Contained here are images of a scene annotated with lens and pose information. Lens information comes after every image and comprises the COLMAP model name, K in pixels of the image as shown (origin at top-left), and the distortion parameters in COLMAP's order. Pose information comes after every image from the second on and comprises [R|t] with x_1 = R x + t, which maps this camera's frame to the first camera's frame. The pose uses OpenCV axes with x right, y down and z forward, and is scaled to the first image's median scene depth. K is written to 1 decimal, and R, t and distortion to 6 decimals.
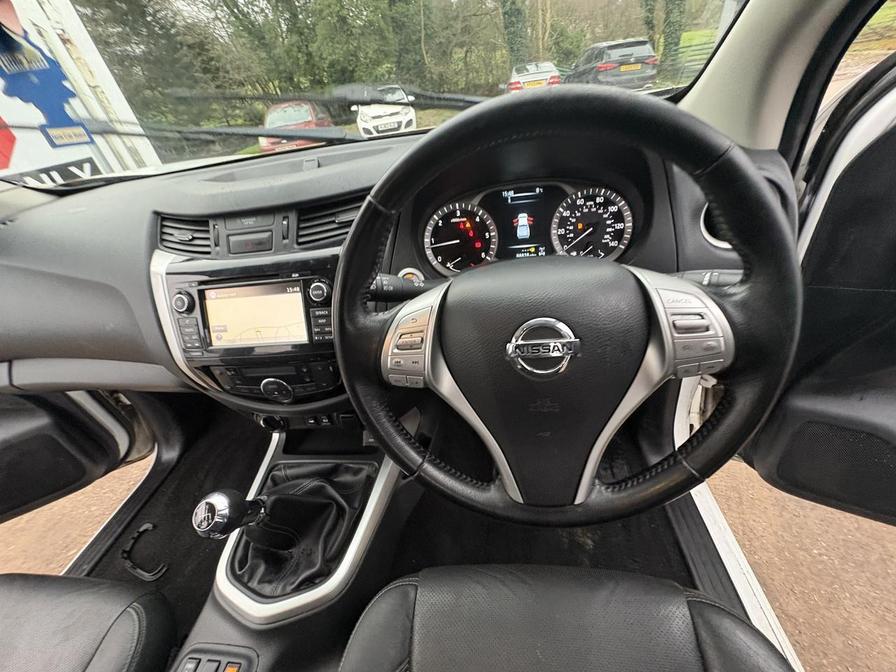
lens RADIAL K [[358.2, 0, 451.4], [0, 358.2, 340.2], [0, 0, 1]] dist [-0.000636, 0.000294]
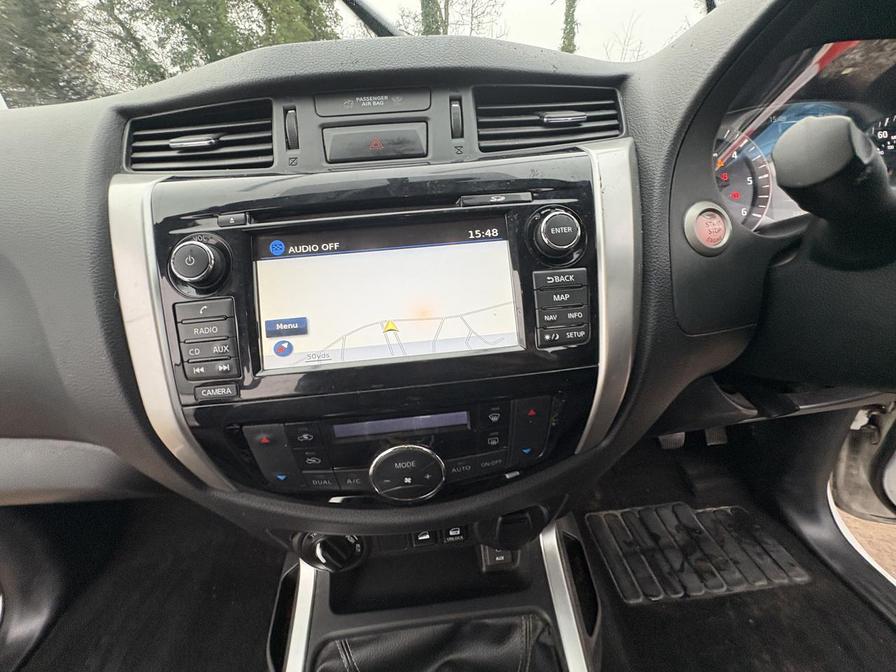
lens RADIAL K [[358.2, 0, 449.8], [0, 358.2, 338.3], [0, 0, 1]] dist [-0.000636, 0.000294]
pose [[0.980970, -0.011880, 0.193795, -0.546309], [0.050184, 0.979723, -0.193968, 0.070193], [-0.187561, 0.200002, 0.961676, 0.571279]]
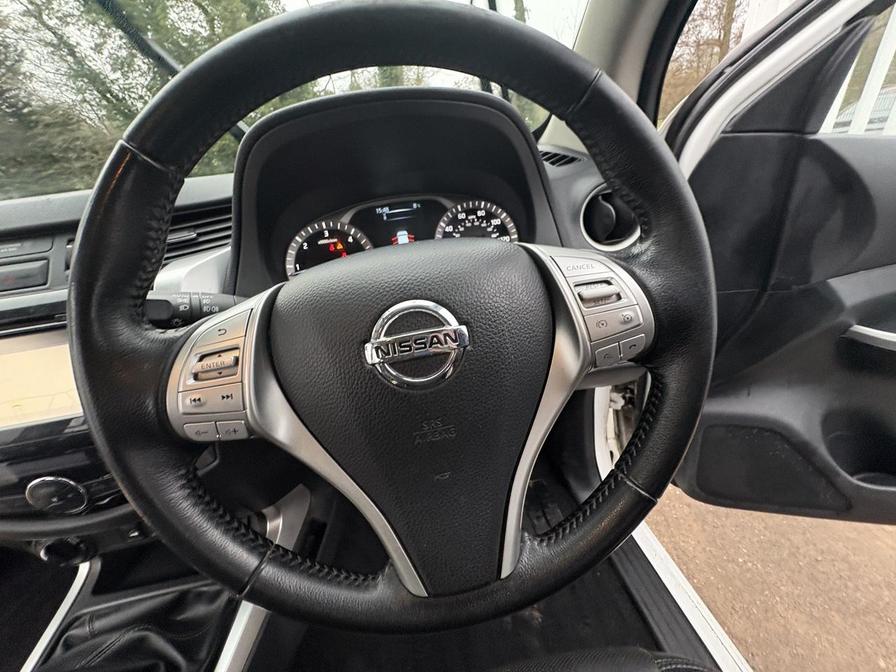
lens RADIAL K [[358.2, 0, 451.2], [0, 358.2, 337.2], [0, 0, 1]] dist [-0.000636, 0.000294]
pose [[0.967538, -0.093151, 0.234931, 0.084496], [0.135138, 0.976226, -0.169474, 0.070912], [-0.213559, 0.195720, 0.957124, 0.175755]]
